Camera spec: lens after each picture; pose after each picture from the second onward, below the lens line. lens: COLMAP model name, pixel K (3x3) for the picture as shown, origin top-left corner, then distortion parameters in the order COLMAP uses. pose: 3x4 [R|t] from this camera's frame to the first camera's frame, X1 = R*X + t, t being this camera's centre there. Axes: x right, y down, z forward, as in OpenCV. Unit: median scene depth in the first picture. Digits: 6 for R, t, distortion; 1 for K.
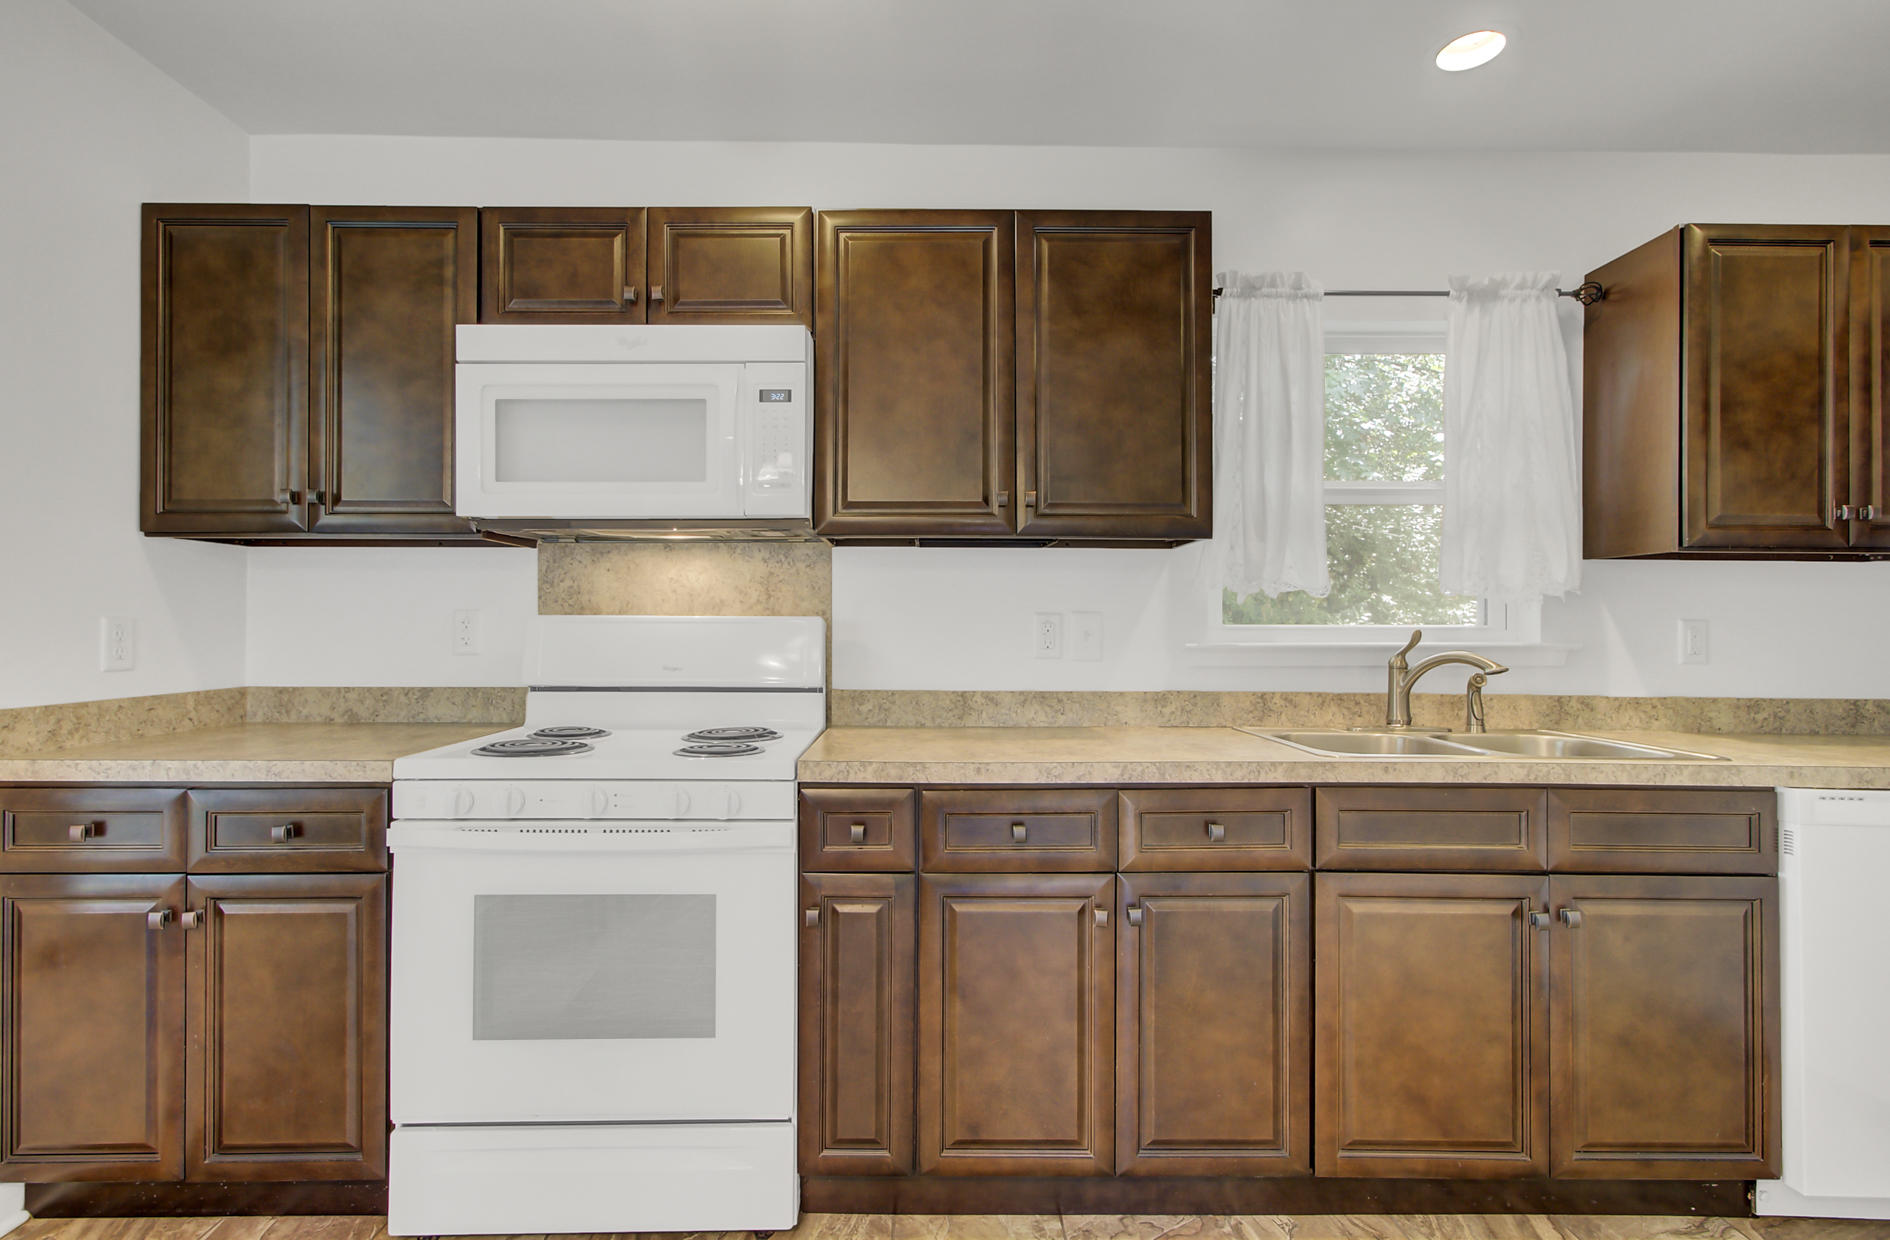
lens RADIAL K [[879.3, 0, 935.3], [0, 879.3, 618.7], [0, 0, 1]] dist [-0.000958, 0.000607]
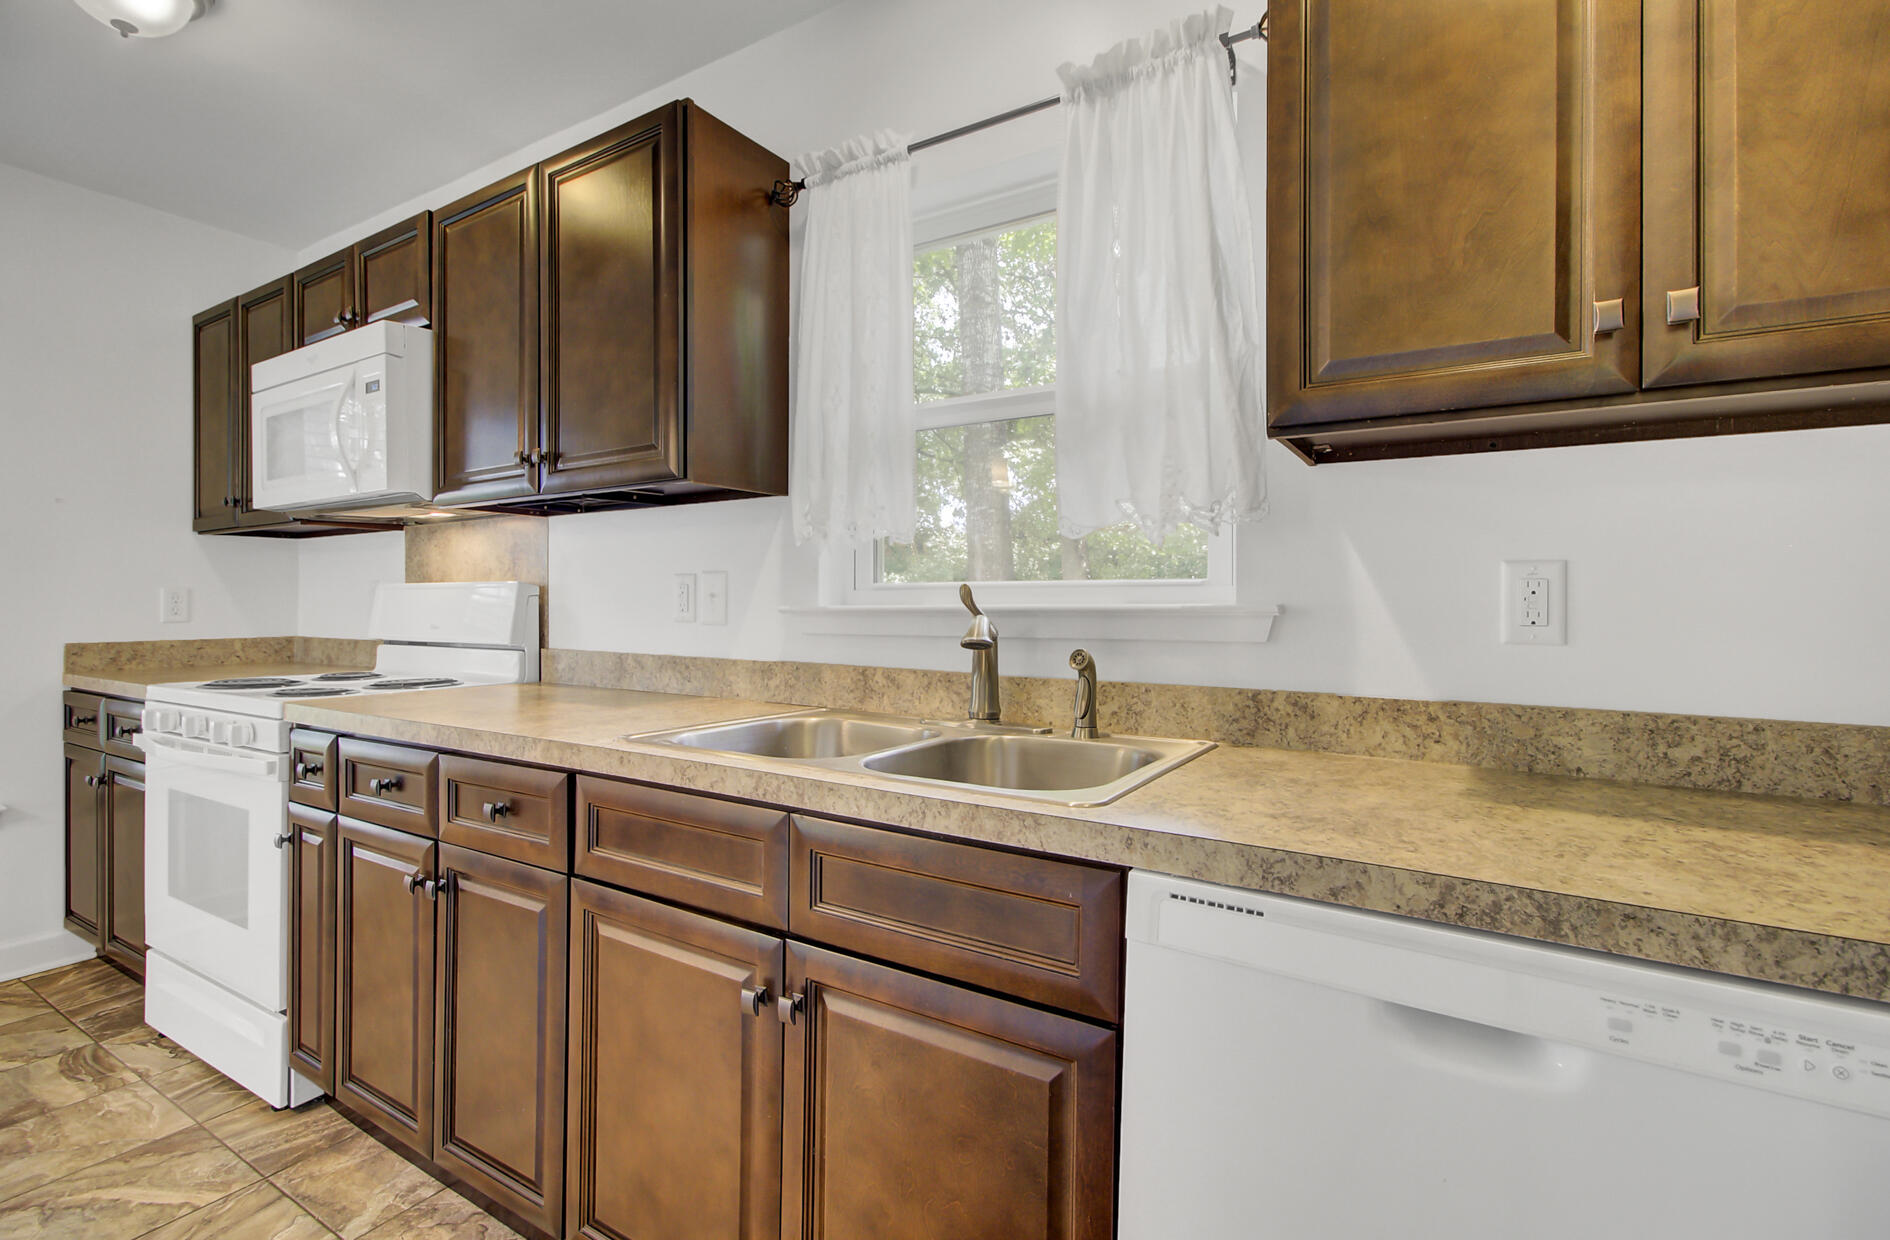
lens RADIAL K [[853.0, 0, 942.1], [0, 853.0, 605.8], [0, 0, 1]] dist [-0.003675, 0.000071]
pose [[0.848203, -0.001015, -0.529670, 0.952662], [0.004597, 0.999975, 0.005444, 0.026876], [0.529651, -0.007053, 0.848186, 0.423576]]
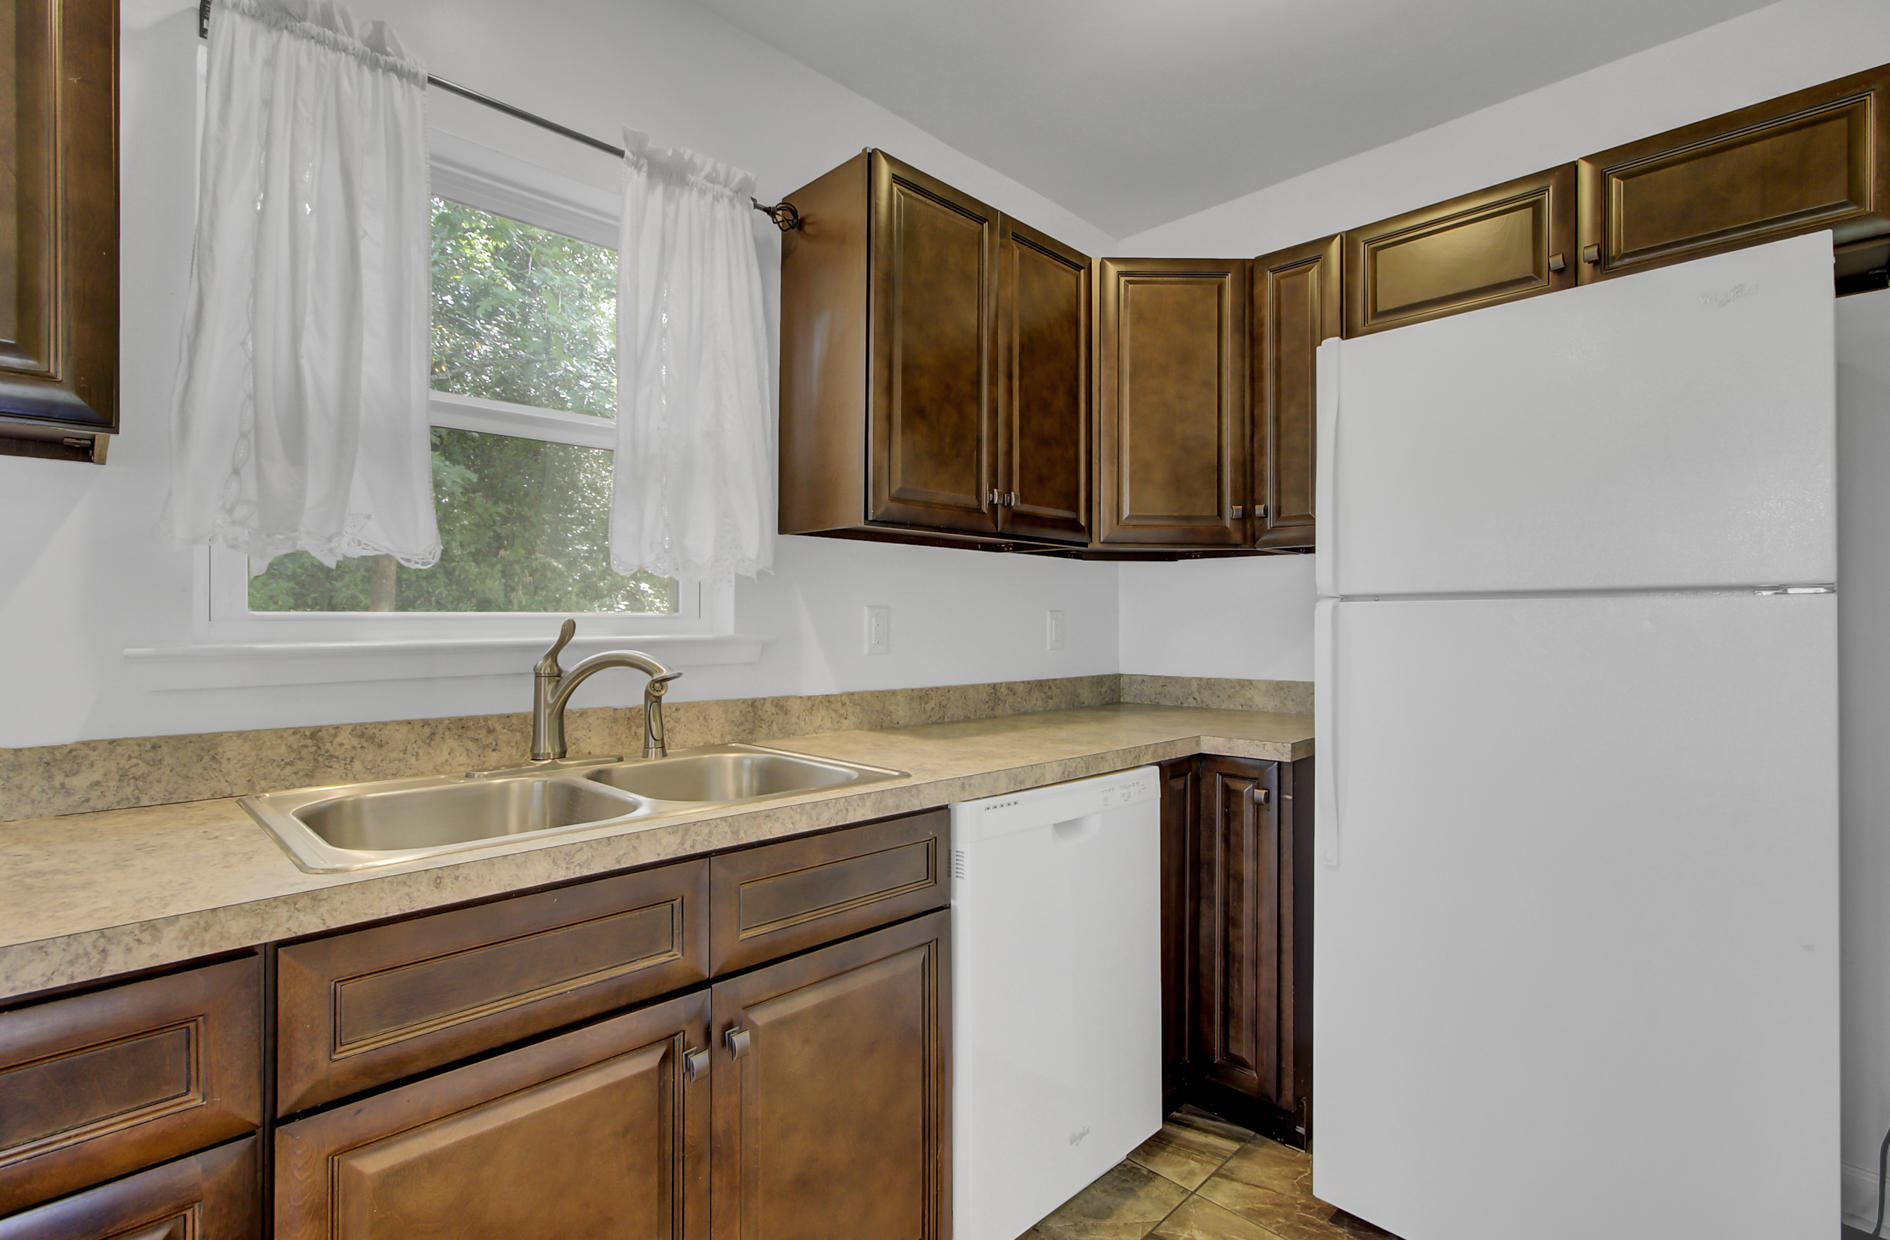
lens RADIAL K [[878.4, 0, 937.5], [0, 878.4, 614.0], [0, 0, 1]] dist [-0.053098, 0.053230]
pose [[0.711804, -0.000189, 0.702379, 0.295622], [-0.004761, 0.999976, 0.005094, 0.004359], [-0.702363, -0.006970, 0.711785, 0.340631]]
